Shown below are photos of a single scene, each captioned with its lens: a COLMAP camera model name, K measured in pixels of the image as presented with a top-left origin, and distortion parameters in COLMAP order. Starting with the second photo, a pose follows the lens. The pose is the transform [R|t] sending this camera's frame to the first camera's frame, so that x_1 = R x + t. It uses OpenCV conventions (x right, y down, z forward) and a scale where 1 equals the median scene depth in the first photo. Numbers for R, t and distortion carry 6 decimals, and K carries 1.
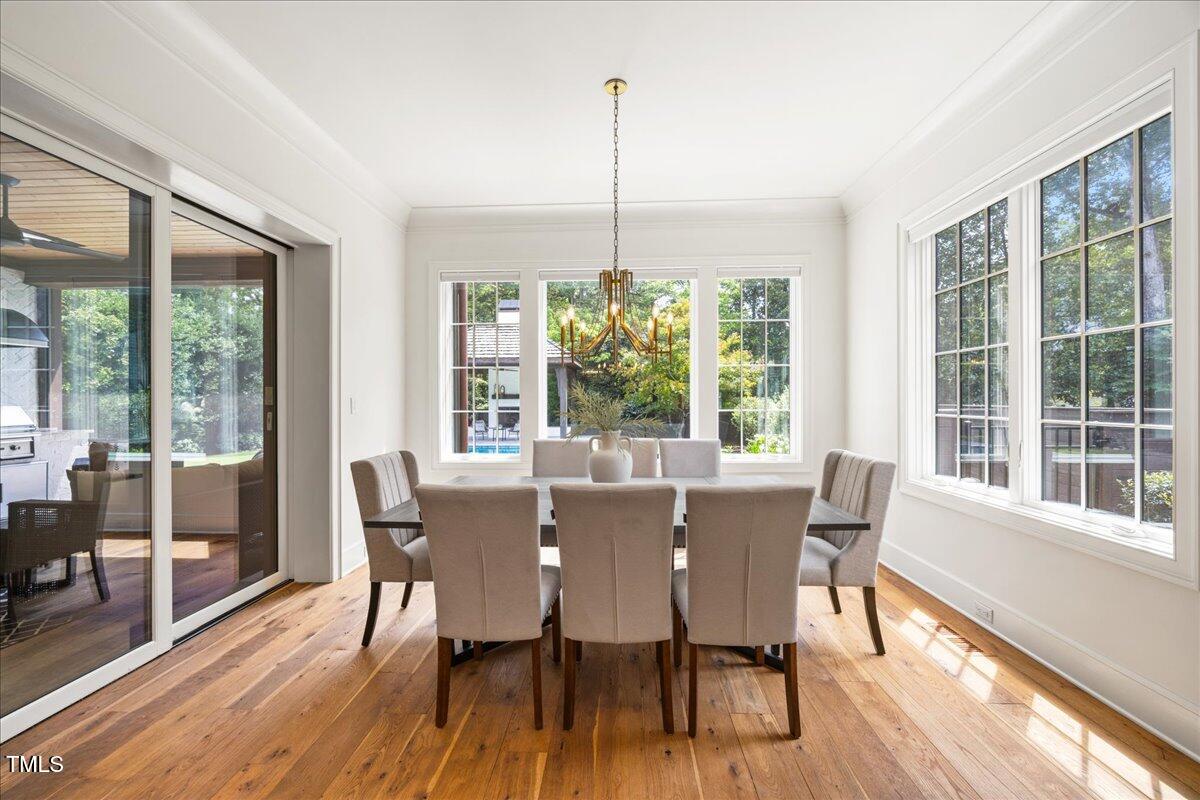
lens RADIAL K [[455.5, 0, 601.9], [0, 455.5, 403.2], [0, 0, 1]] dist [-0.006813, -0.000151]
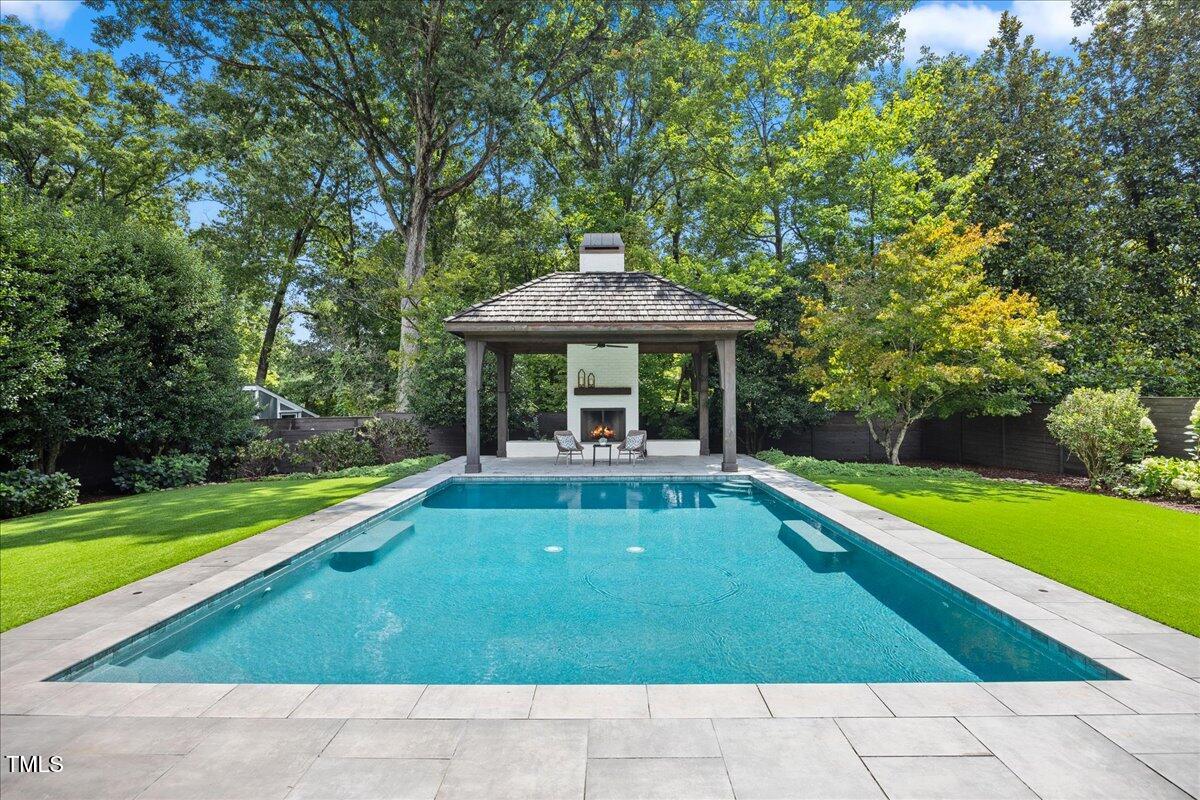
lens RADIAL K [[569.3, 0, 596.3], [0, 569.3, 398.3], [0, 0, 1]] dist [-0.003671, 0.000080]
pose [[0.999917, 0.002261, 0.012668, -1.306158], [-0.002129, 0.999944, -0.010371, 0.020457], [-0.012690, 0.010343, 0.999866, 1.445279]]
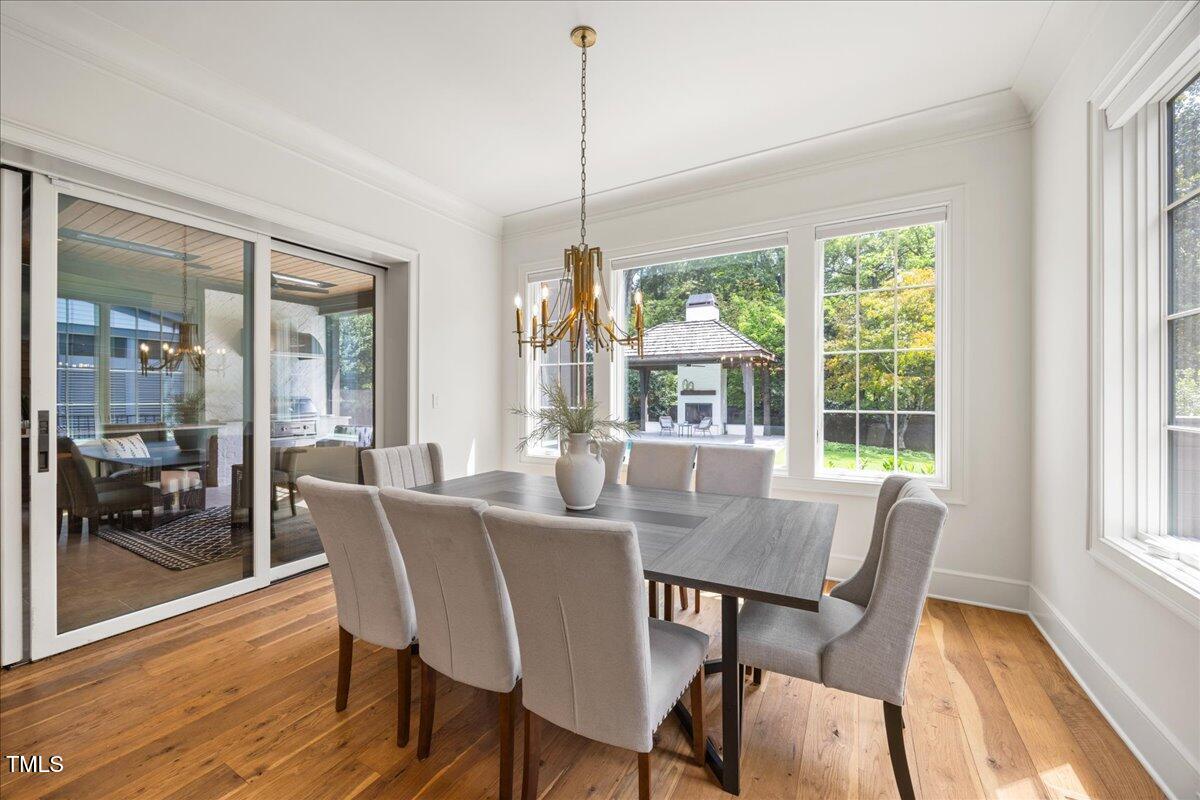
lens RADIAL K [[455.5, 0, 605.2], [0, 455.5, 397.6], [0, 0, 1]] dist [-0.006813, -0.000151]
pose [[0.891208, 0.005875, -0.453558, 0.374512], [-0.007700, 0.999968, -0.002177, -0.003851], [0.453530, 0.005432, 0.891224, 0.198579]]
